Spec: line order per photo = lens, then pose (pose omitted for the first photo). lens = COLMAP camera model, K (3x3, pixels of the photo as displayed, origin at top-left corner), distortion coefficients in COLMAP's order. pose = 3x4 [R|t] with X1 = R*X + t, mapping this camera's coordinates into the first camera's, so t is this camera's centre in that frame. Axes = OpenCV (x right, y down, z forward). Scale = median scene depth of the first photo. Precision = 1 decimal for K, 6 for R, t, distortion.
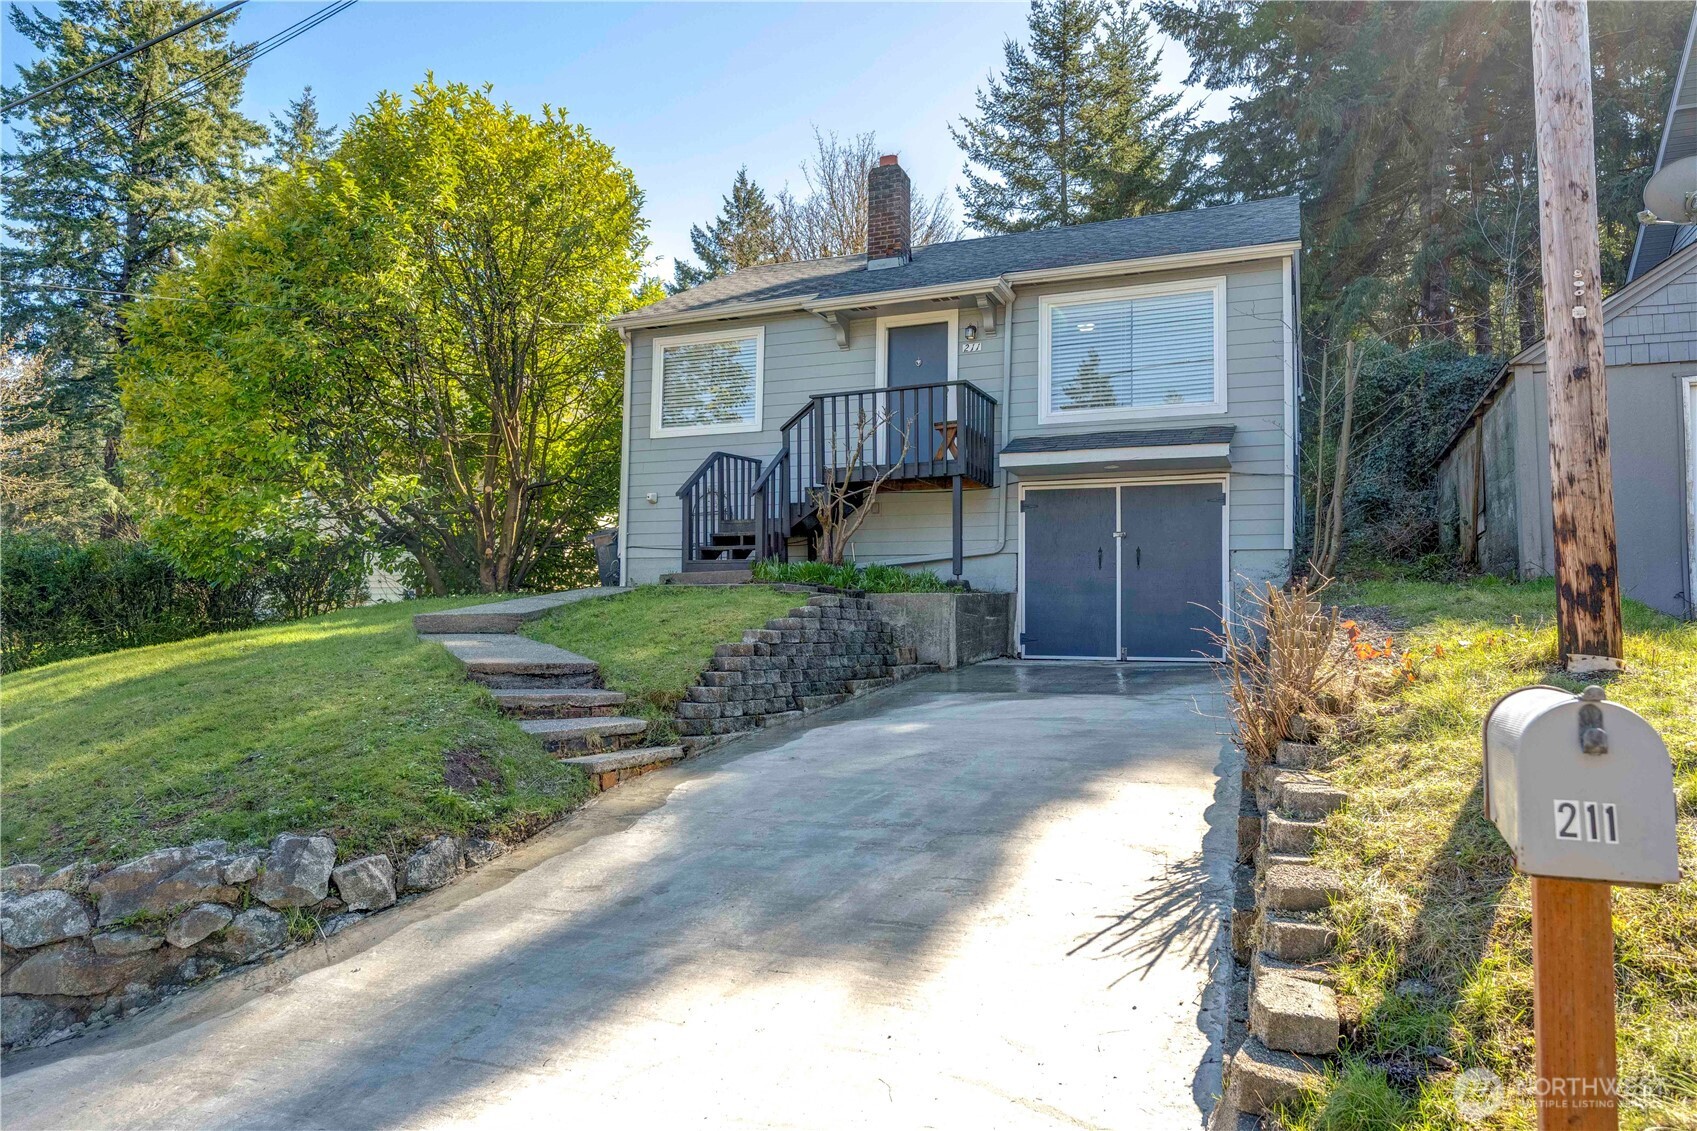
lens RADIAL K [[1061.2, 0, 850.9], [0, 1061.2, 557.8], [0, 0, 1]] dist [0.004345, 0.002870]
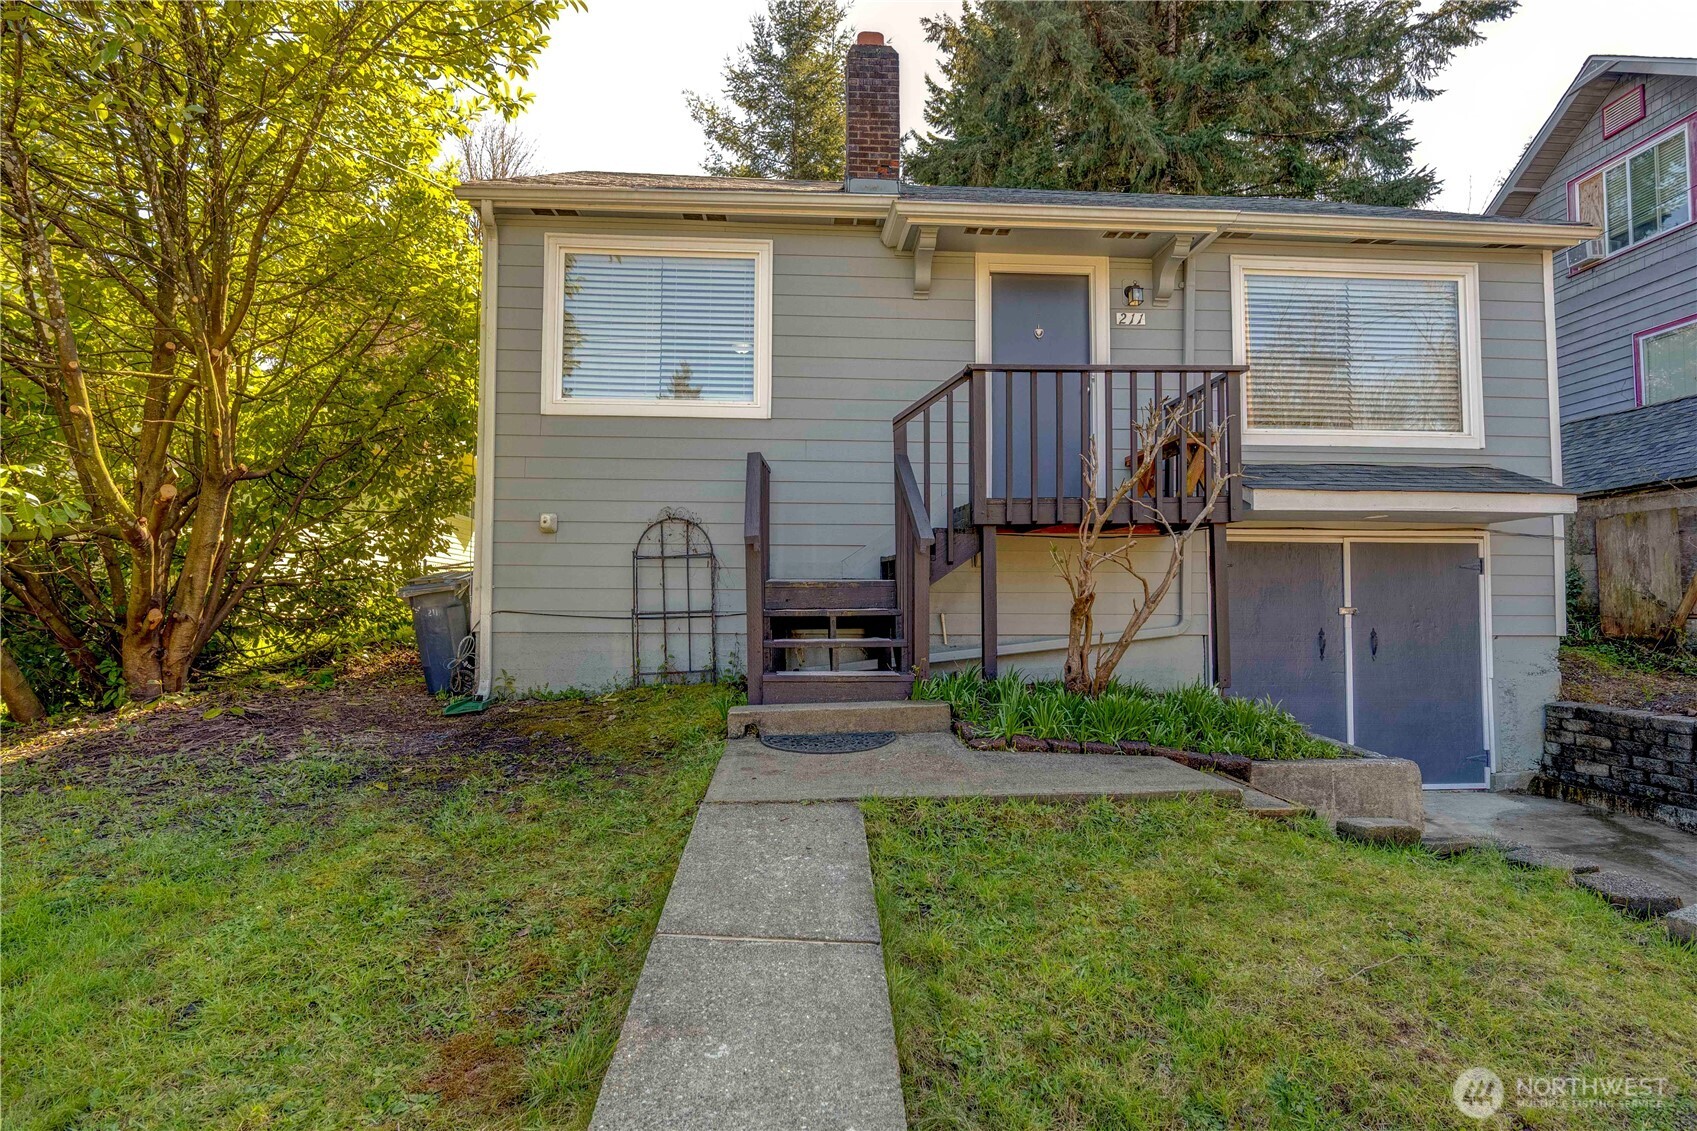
lens RADIAL K [[890.8, 0, 858.1], [0, 890.8, 564.0], [0, 0, 1]] dist [-0.004036, -0.002467]
pose [[0.891809, 0.008269, 0.452336, -0.281984], [-0.021312, 0.999491, 0.023746, -0.055780], [-0.451909, -0.030817, 0.891532, 0.577547]]
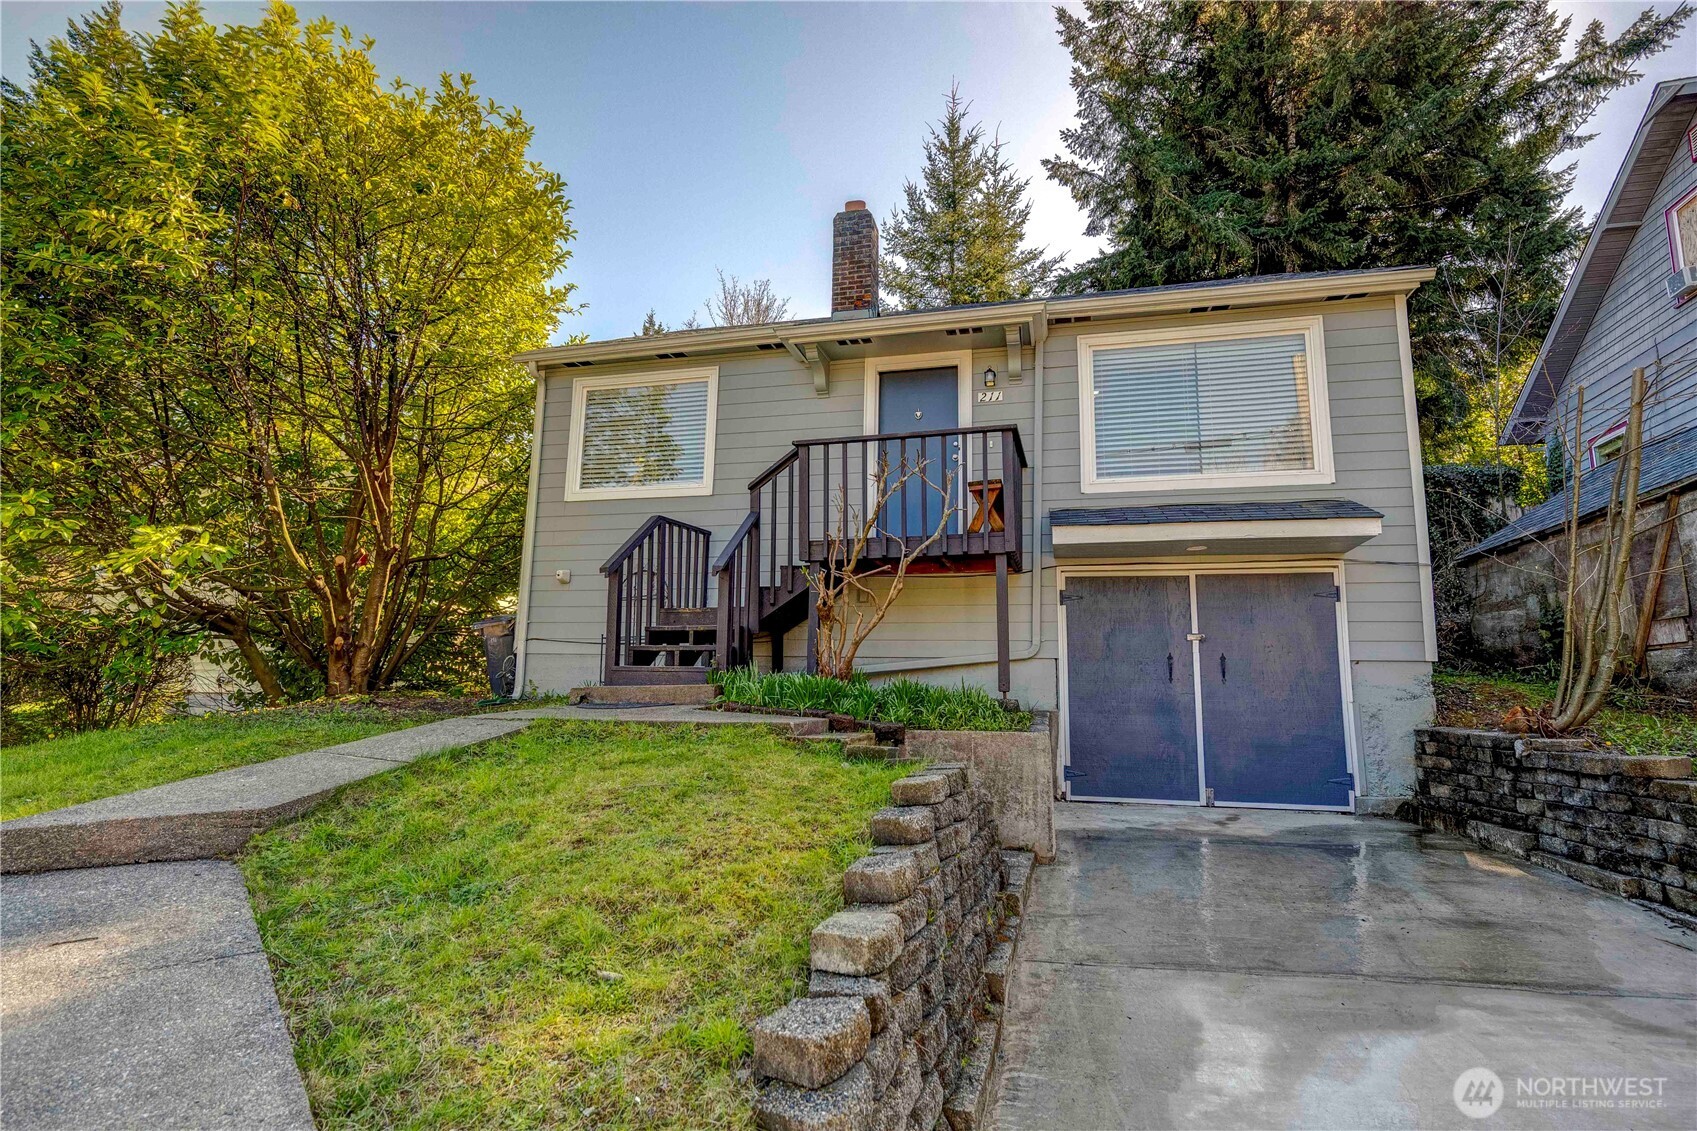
lens RADIAL K [[824.1, 0, 852.9], [0, 824.1, 561.4], [0, 0, 1]] dist [-0.002558, 0.000371]
pose [[0.987879, 0.026654, 0.152917, -0.078708], [-0.013302, 0.996059, -0.087685, -0.019368], [-0.154652, 0.084588, 0.984341, 0.415864]]
